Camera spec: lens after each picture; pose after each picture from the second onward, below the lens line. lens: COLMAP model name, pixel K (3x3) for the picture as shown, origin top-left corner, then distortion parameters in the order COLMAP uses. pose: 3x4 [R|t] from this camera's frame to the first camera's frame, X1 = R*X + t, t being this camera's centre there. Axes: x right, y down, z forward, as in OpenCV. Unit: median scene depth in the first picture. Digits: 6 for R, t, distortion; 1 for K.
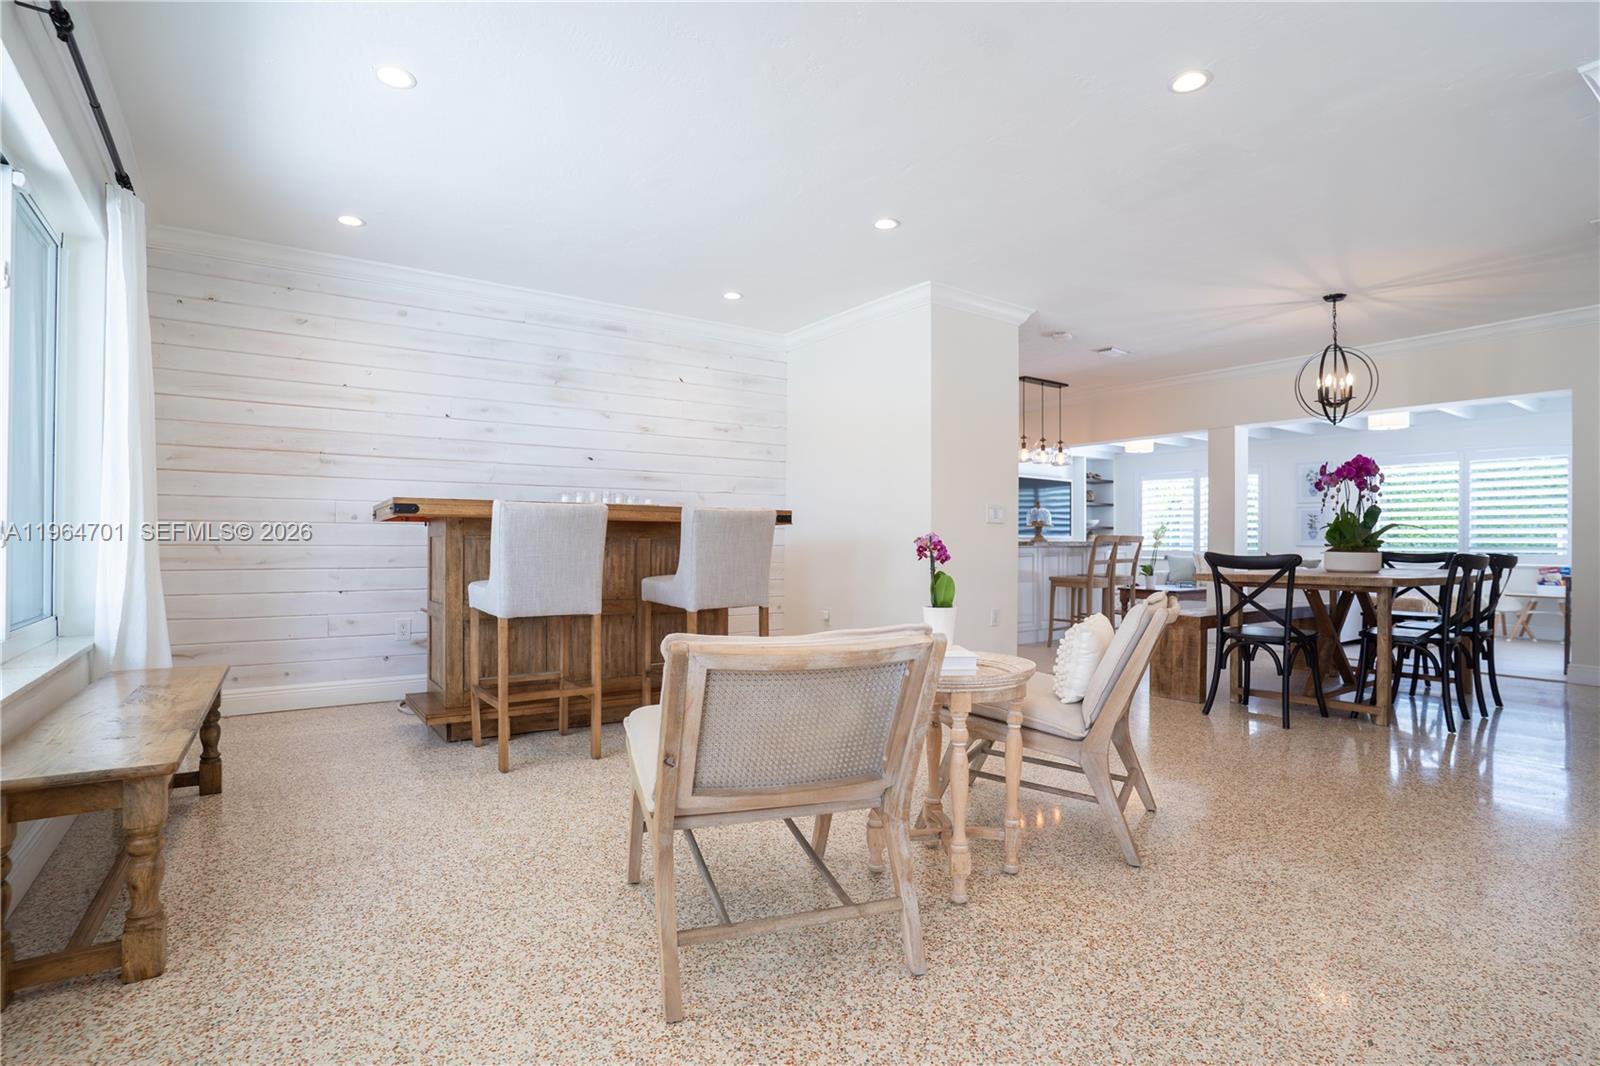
lens RADIAL K [[800.3, 0, 825.0], [0, 800.3, 531.3], [0, 0, 1]] dist [-0.026149, 0.001172]
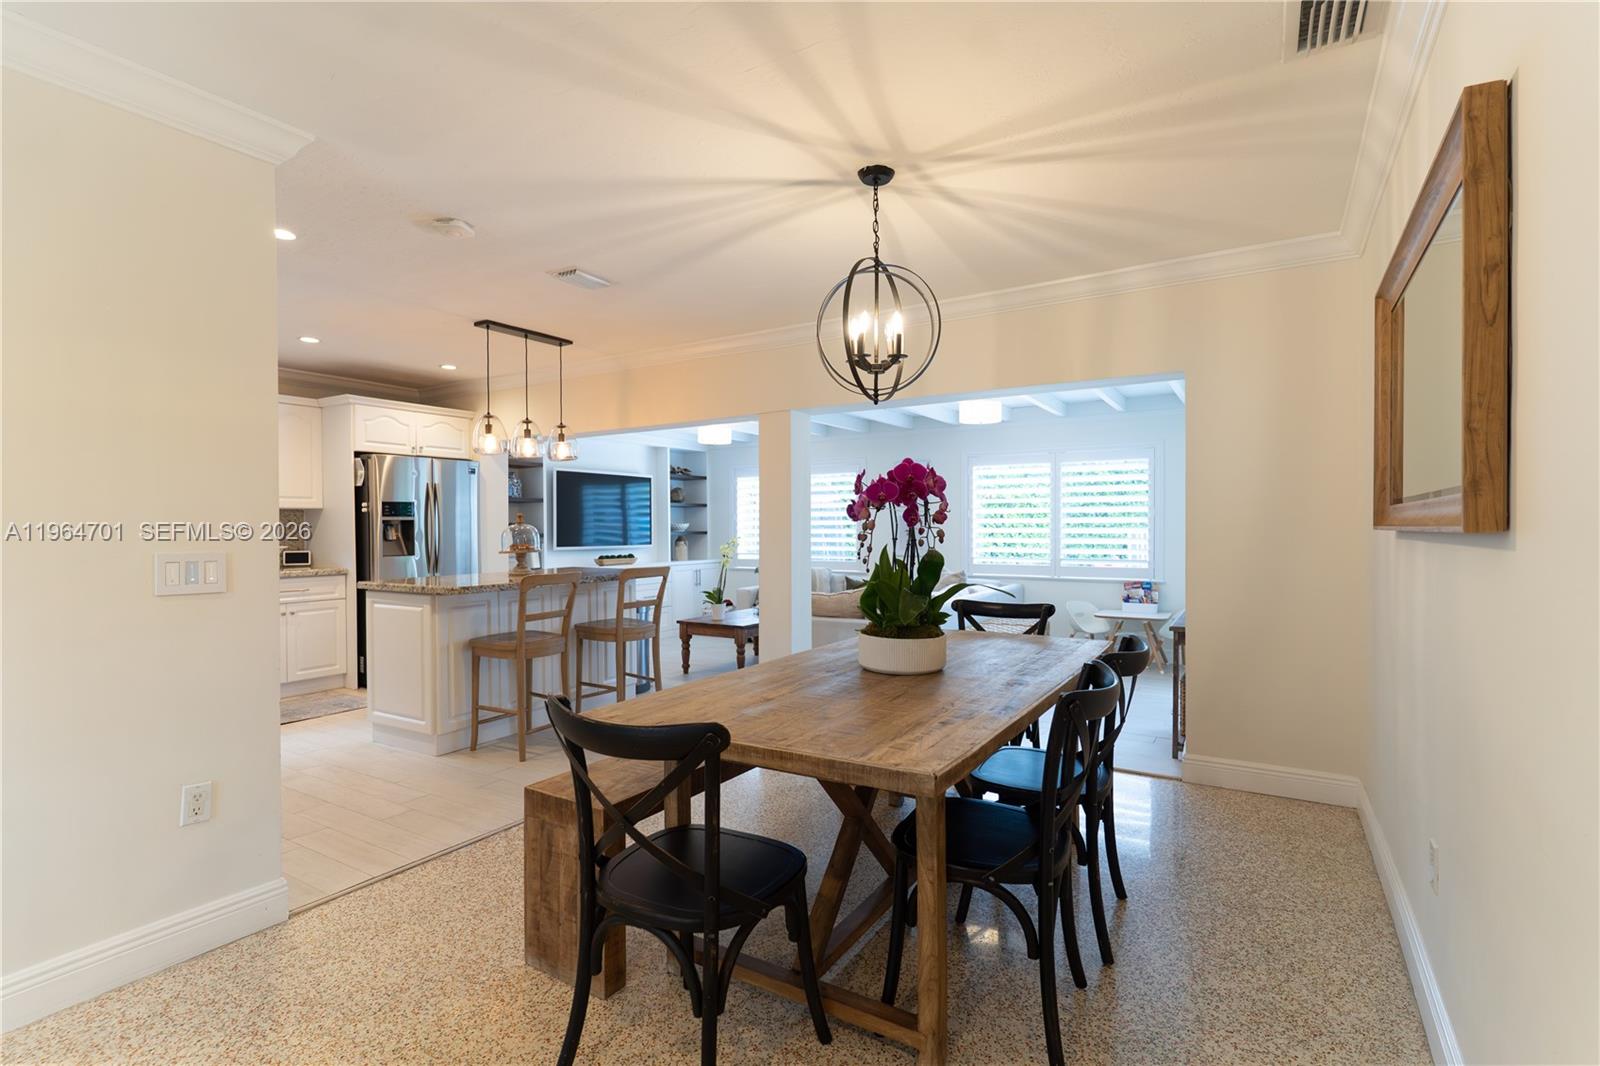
lens RADIAL K [[764.4, 0, 800.0], [0, 764.4, 533.0], [0, 0, 1]] dist [-0.000295, 0.000202]
pose [[0.931912, -0.014367, 0.362399, 0.389162], [0.005928, 0.999685, 0.024387, -0.055912], [-0.362636, -0.020578, 0.931704, 0.503277]]
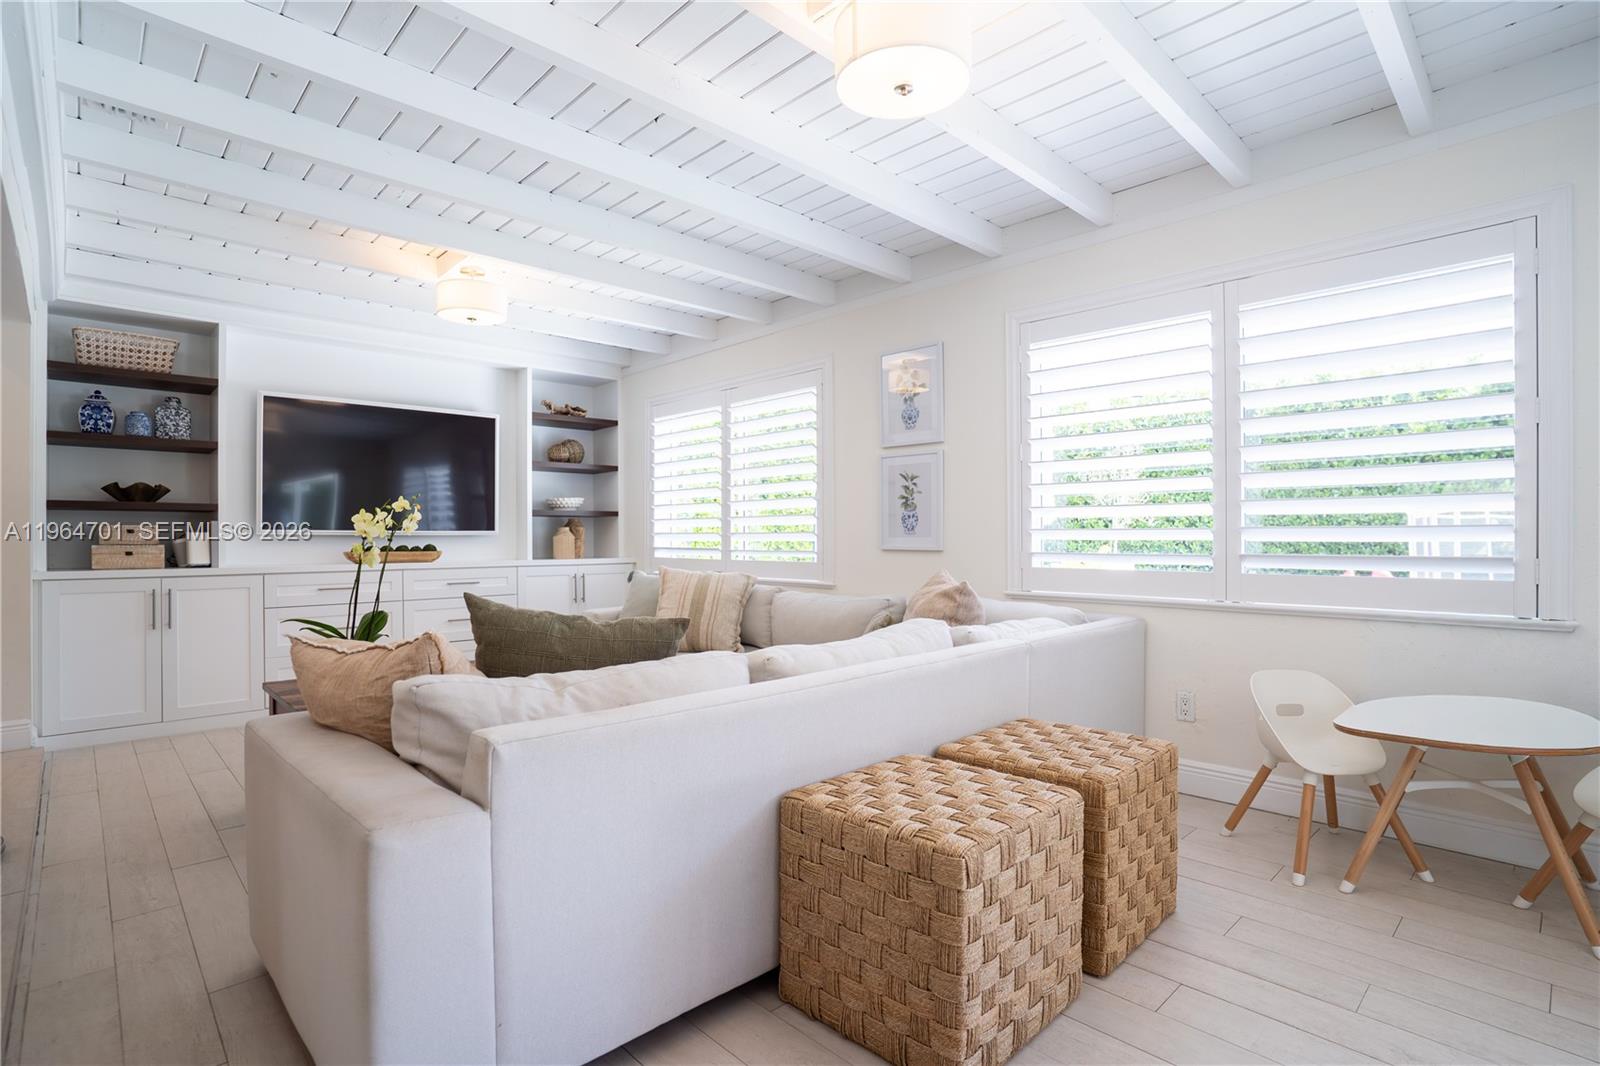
lens RADIAL K [[782.7, 0, 800.0], [0, 782.7, 533.0], [0, 0, 1]] dist [-0.035125, 0.000116]
pose [[0.991719, -0.008225, 0.128161, 1.012562], [0.006930, 0.999920, 0.010546, 0.009680], [-0.128238, -0.009570, 0.991697, 1.185844]]
